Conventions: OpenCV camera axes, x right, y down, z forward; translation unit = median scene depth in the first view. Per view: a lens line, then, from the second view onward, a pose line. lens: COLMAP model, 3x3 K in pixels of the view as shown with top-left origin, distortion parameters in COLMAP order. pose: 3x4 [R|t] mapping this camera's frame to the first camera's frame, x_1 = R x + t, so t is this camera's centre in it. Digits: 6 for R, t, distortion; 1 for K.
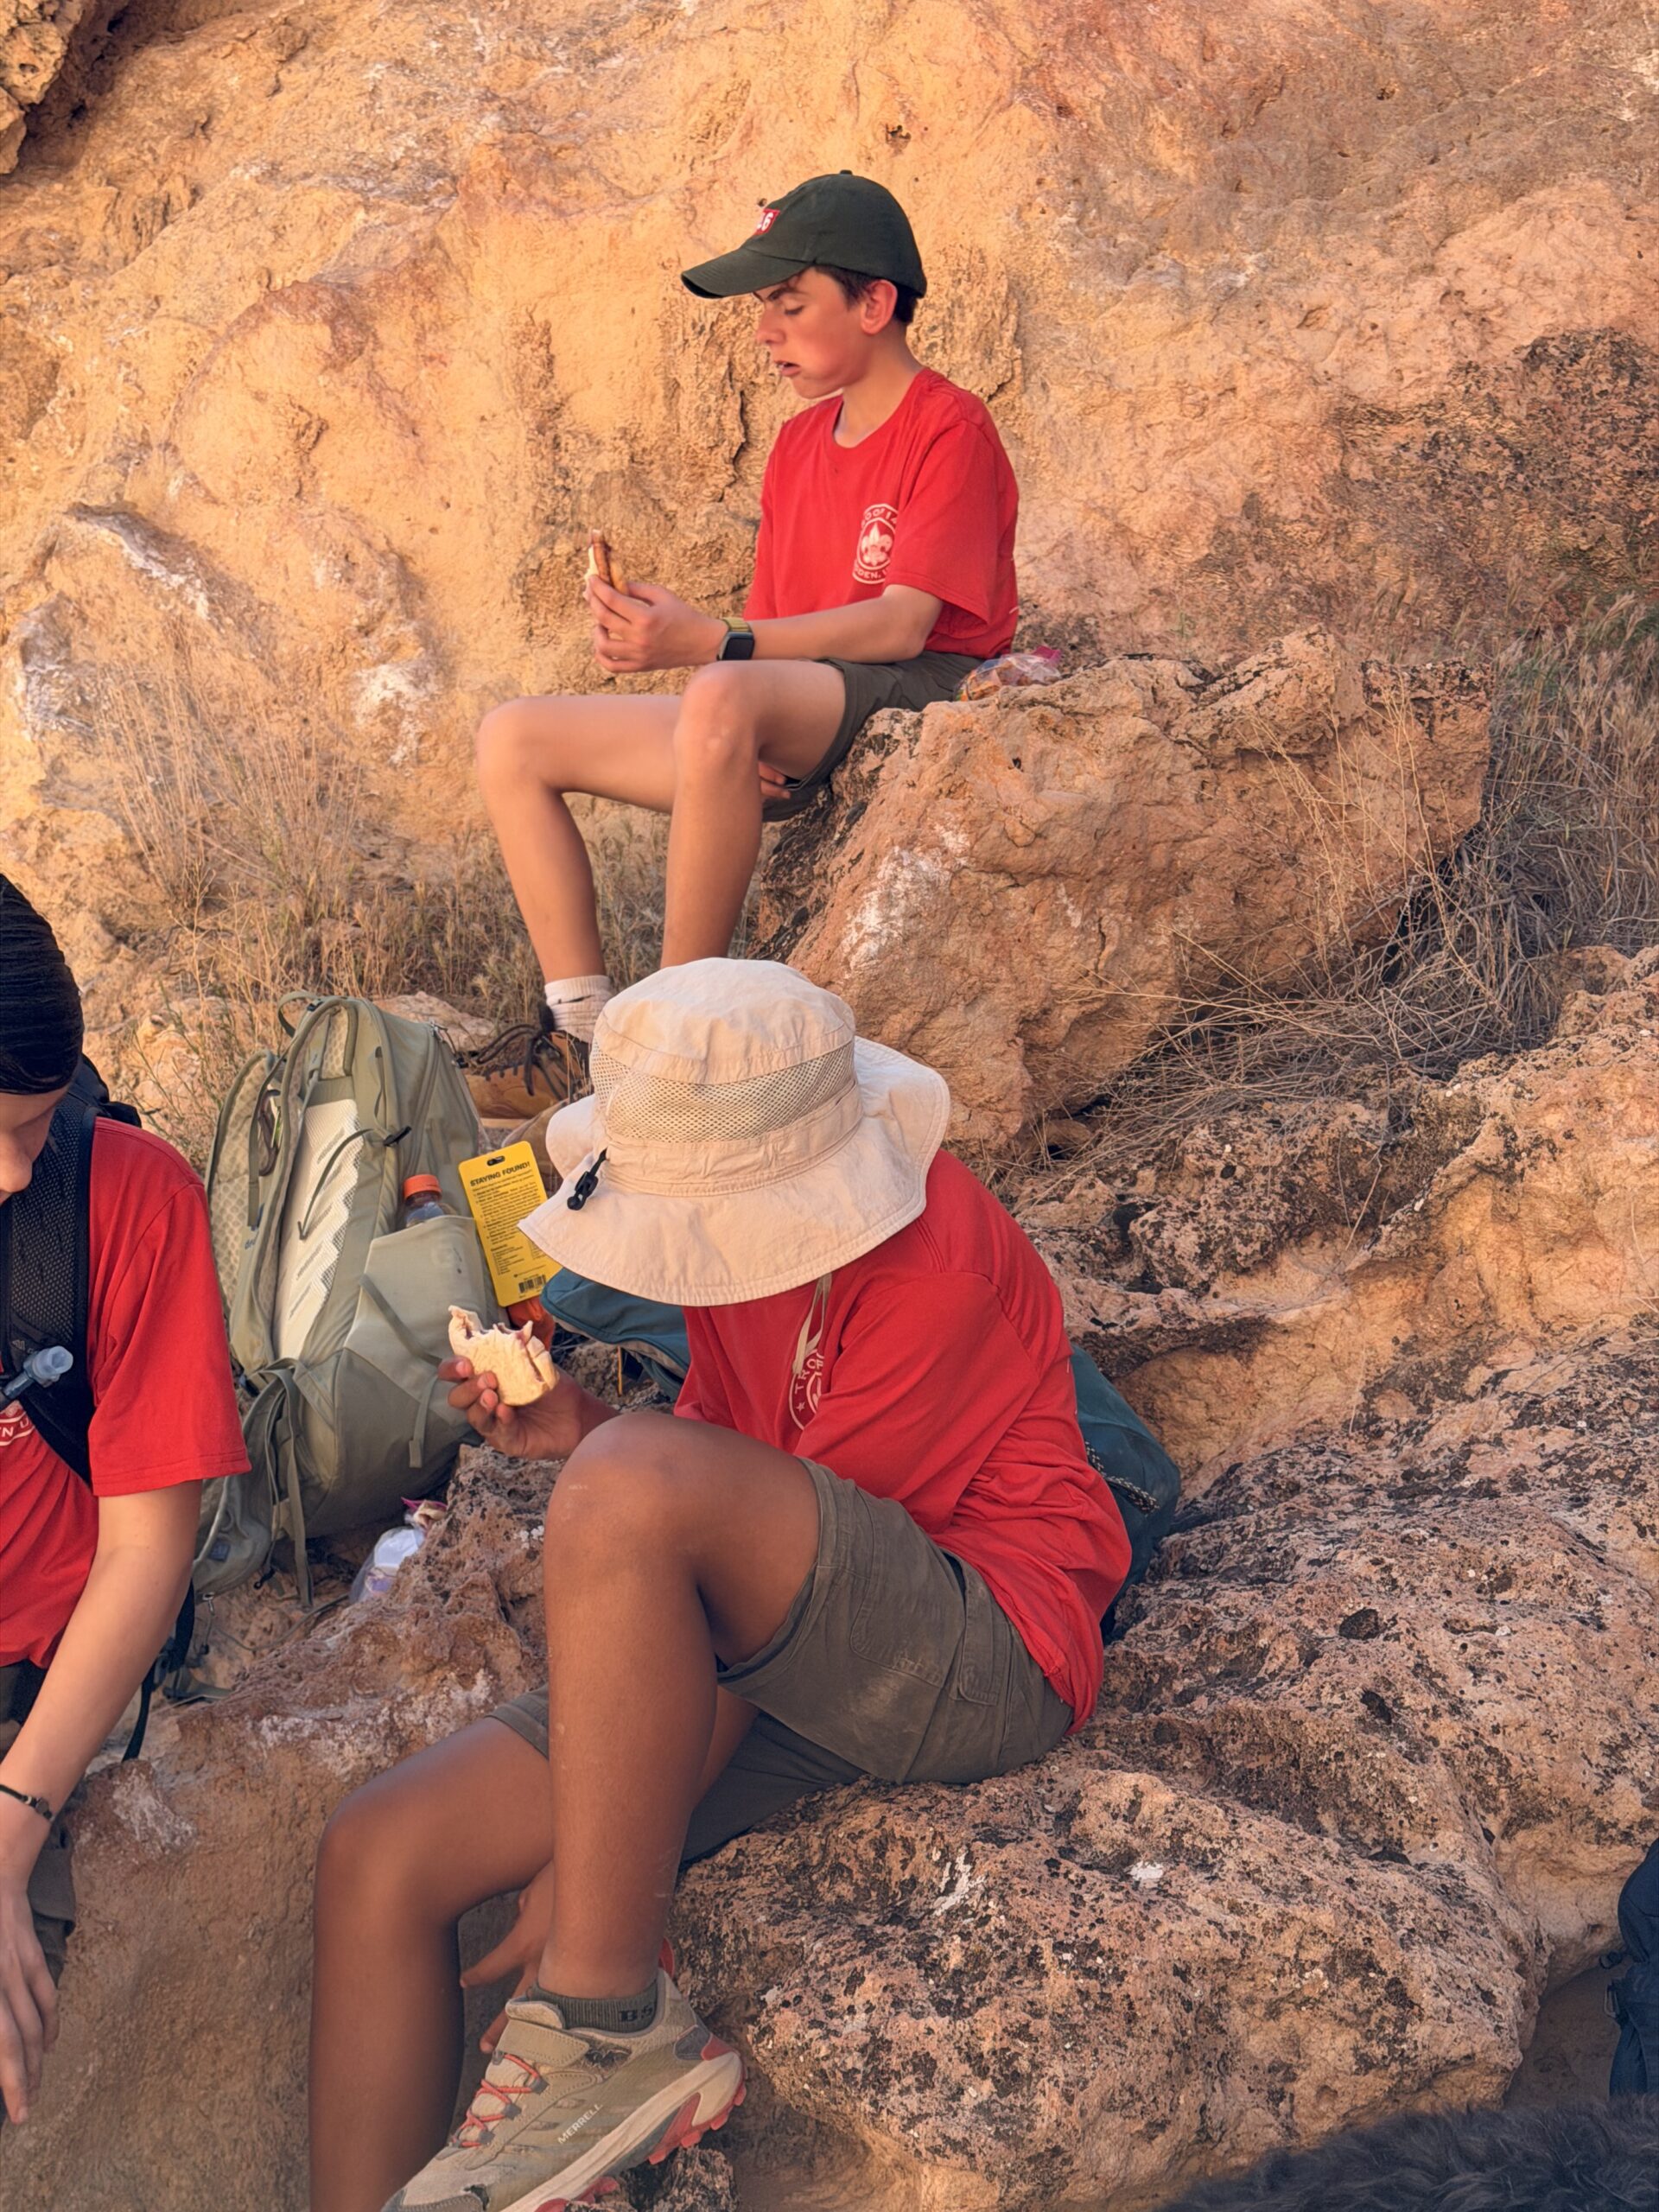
lens RADIAL K [[3153.9, 0, 829.5], [0, 3153.9, 1106.0], [0, 0, 1]] dist [0.180795, -0.394114]
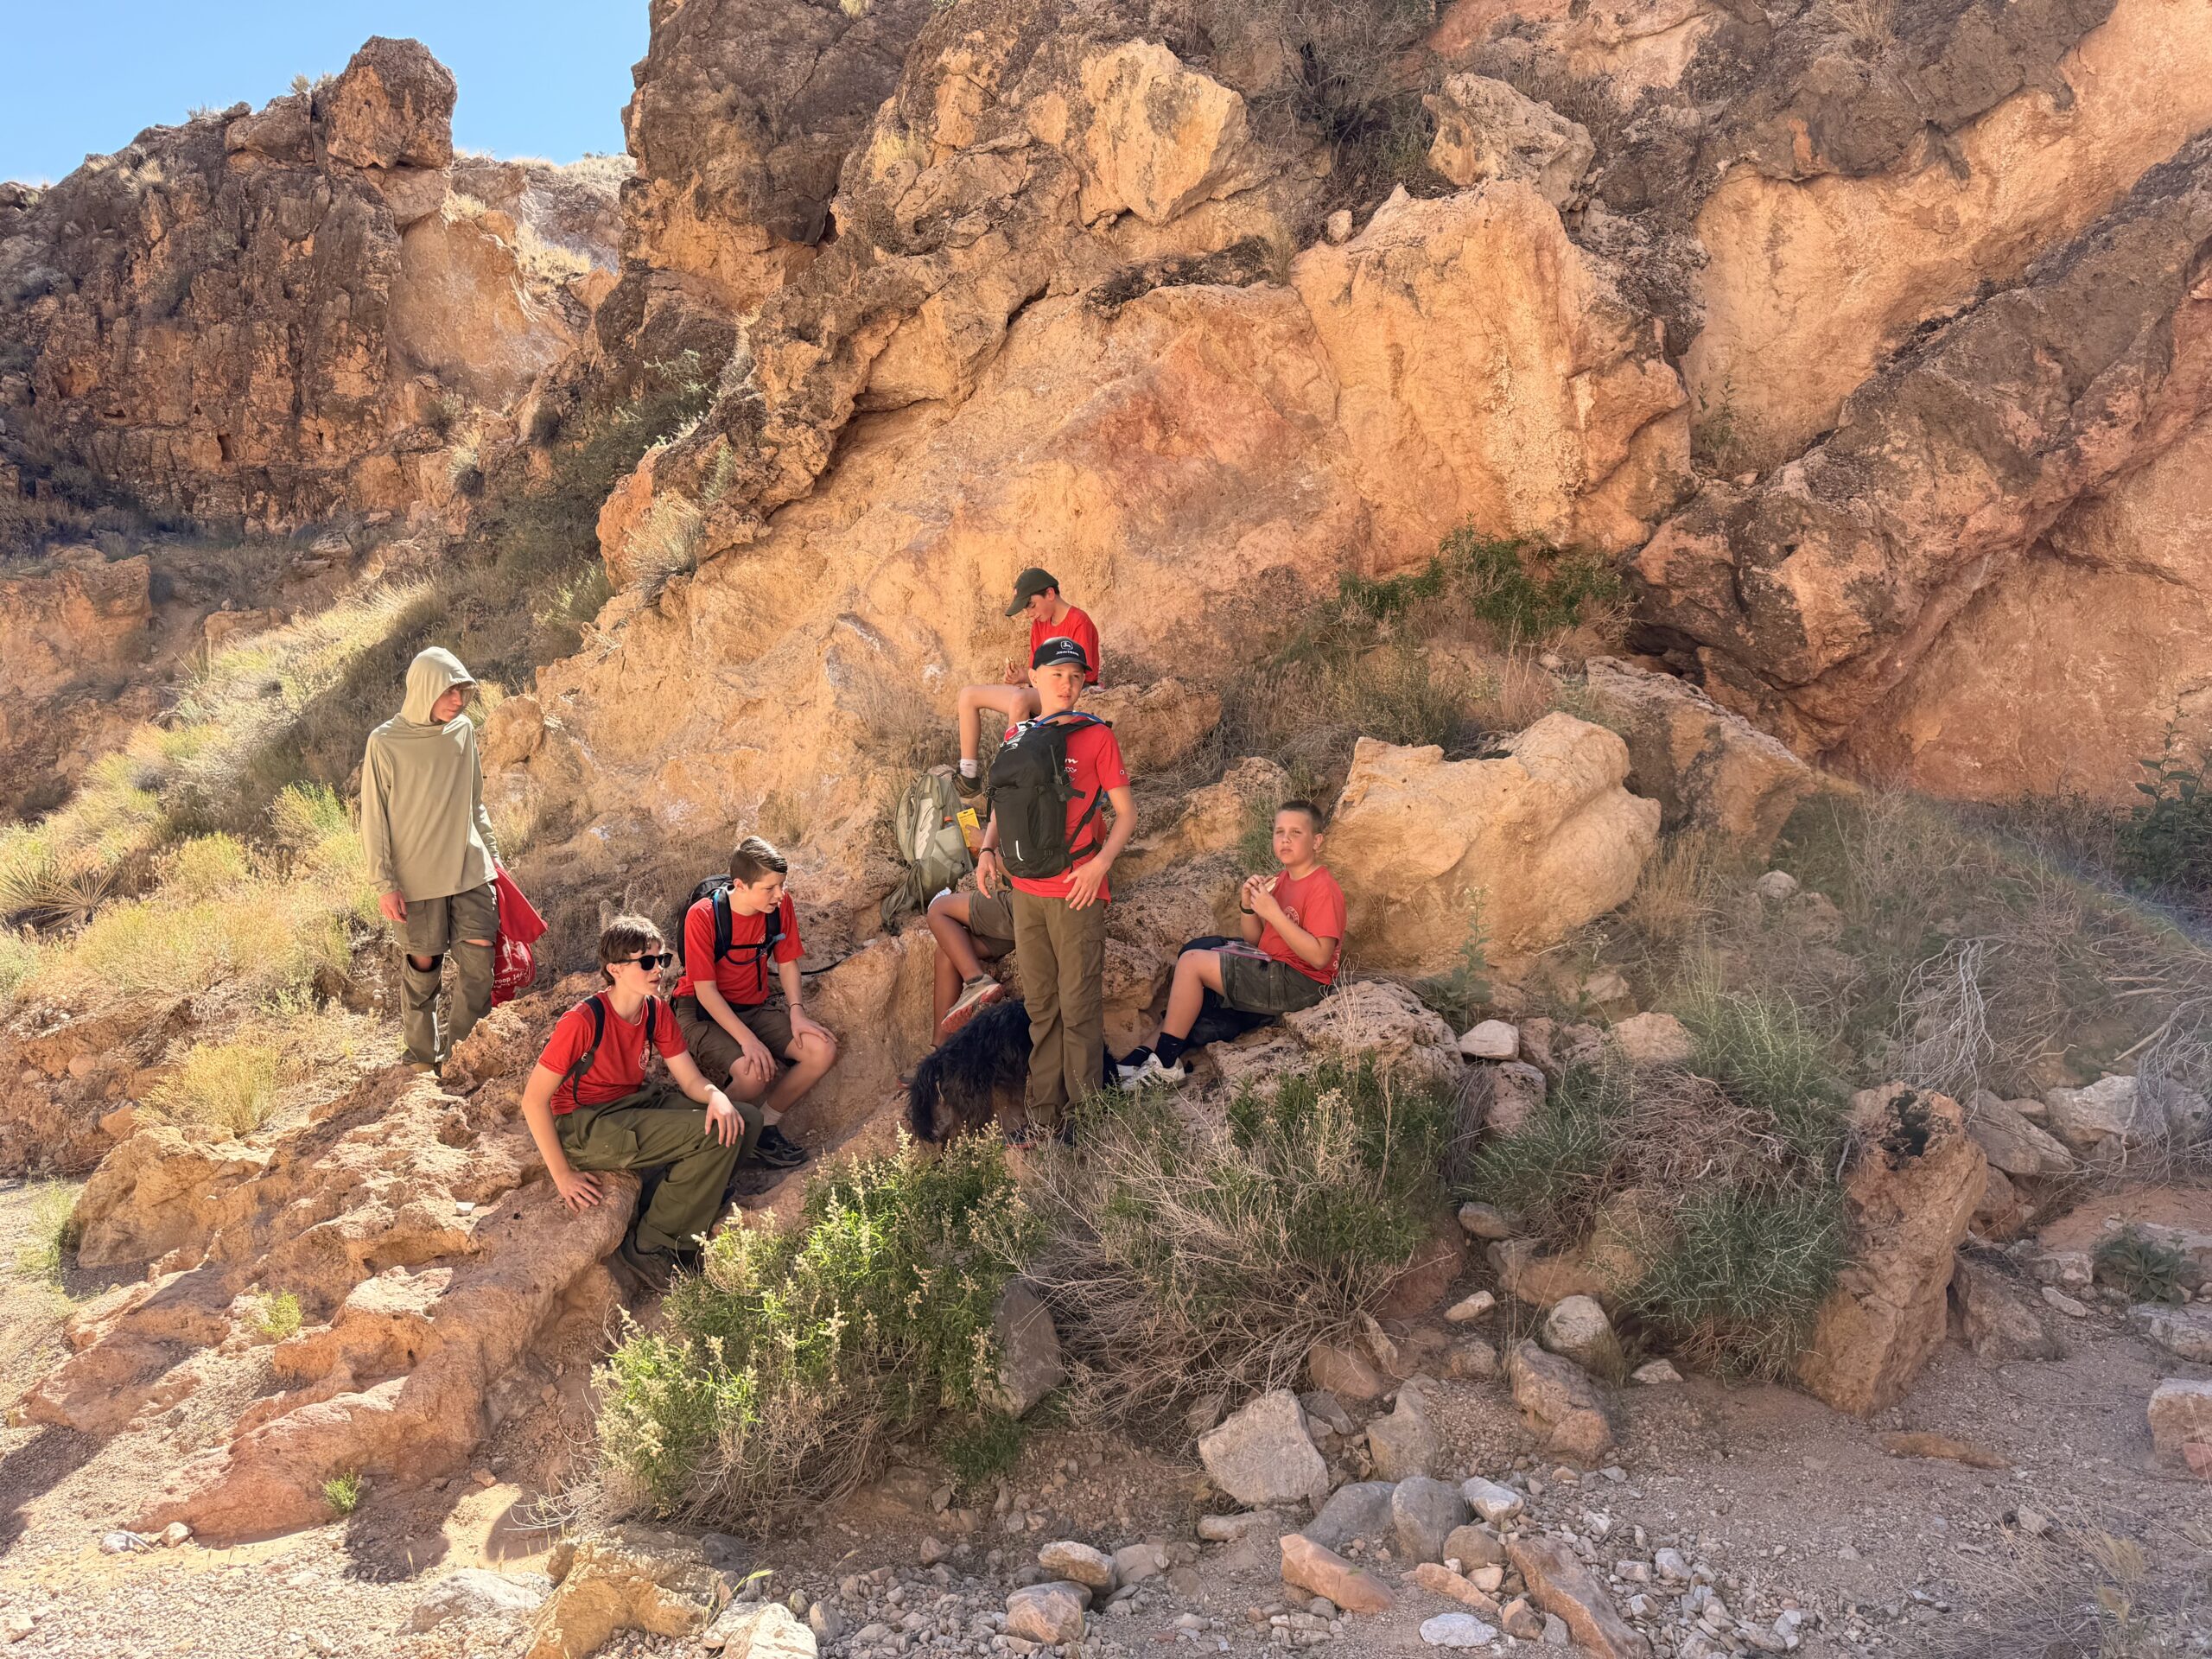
lens RADIAL K [[1595.1, 0, 1106.0], [0, 1595.1, 829.5], [0, 0, 1]] dist [0.168453, -0.367676]
pose [[0.999886, -0.003775, -0.014595, 0.075943], [0.004391, 0.999088, 0.042464, -0.033790], [0.014421, -0.042523, 0.998991, -0.758820]]
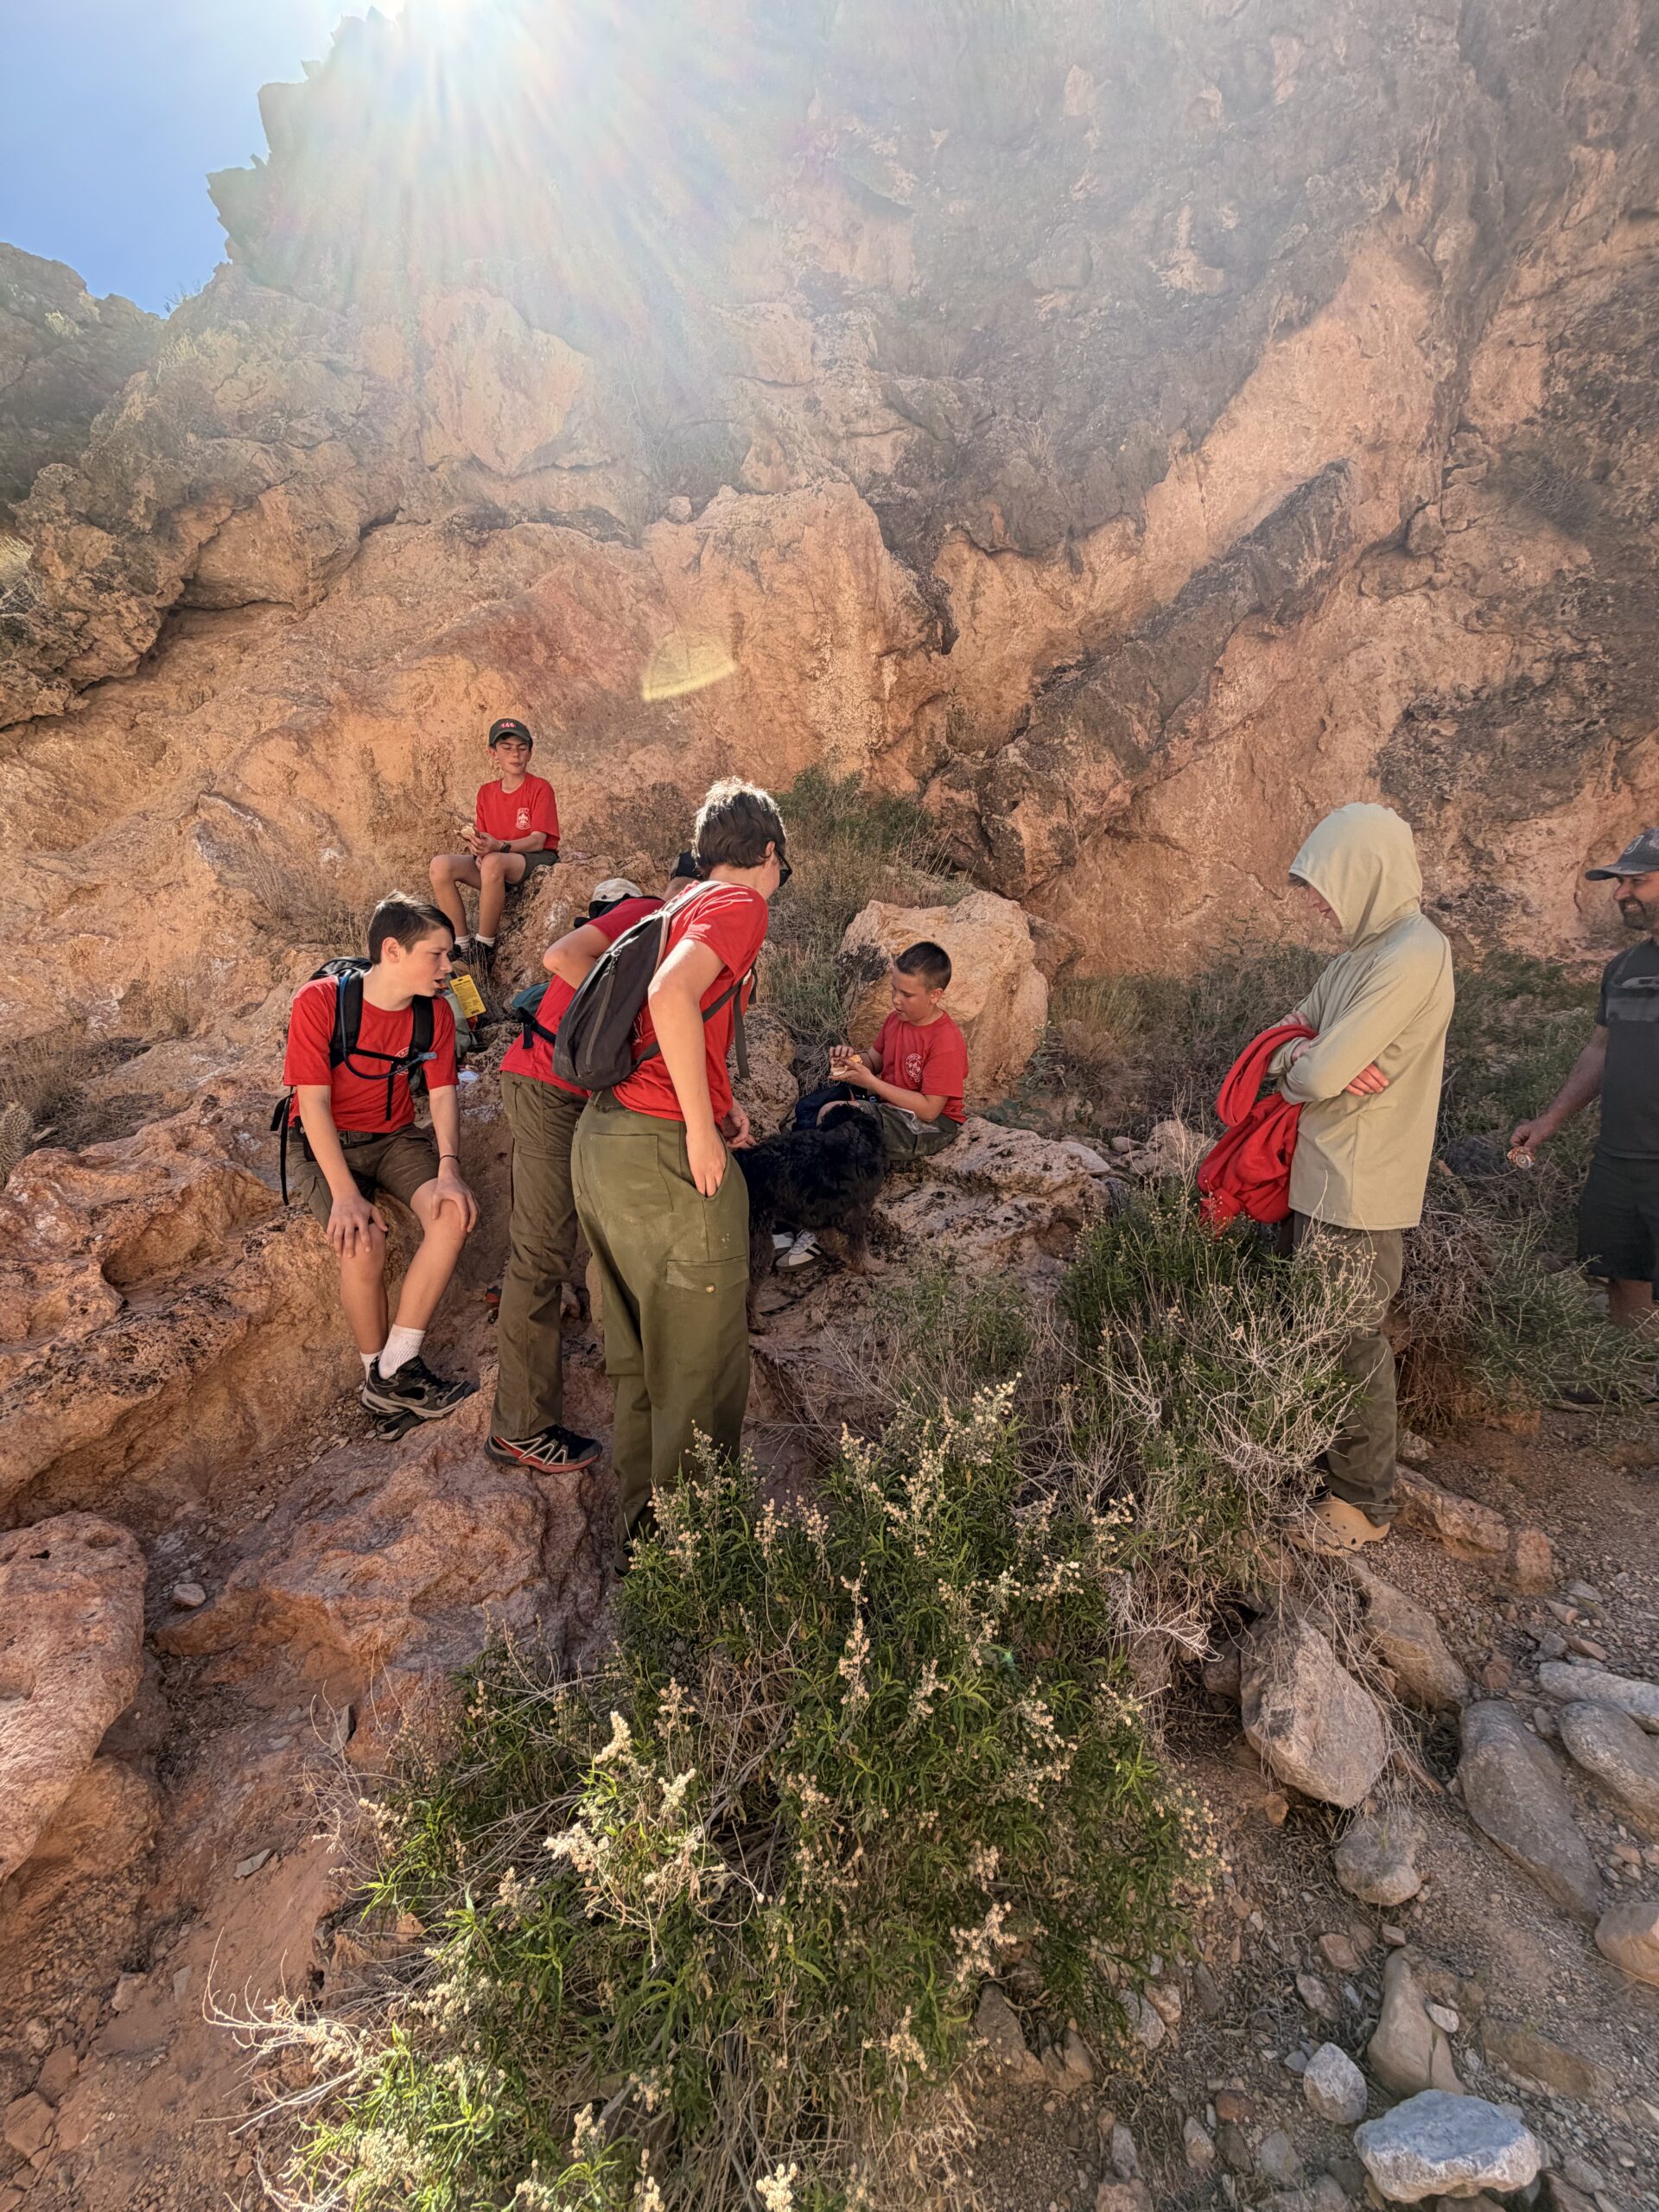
lens RADIAL K [[891.5, 0, 849.2], [0, 891.5, 1103.0], [0, 0, 1]] dist [-0.005657, 0.000137]
pose [[0.852438, -0.084108, 0.516019, -0.183116], [0.027960, 0.992897, 0.115647, 0.035943], [-0.522081, -0.084154, 0.848734, -0.109127]]
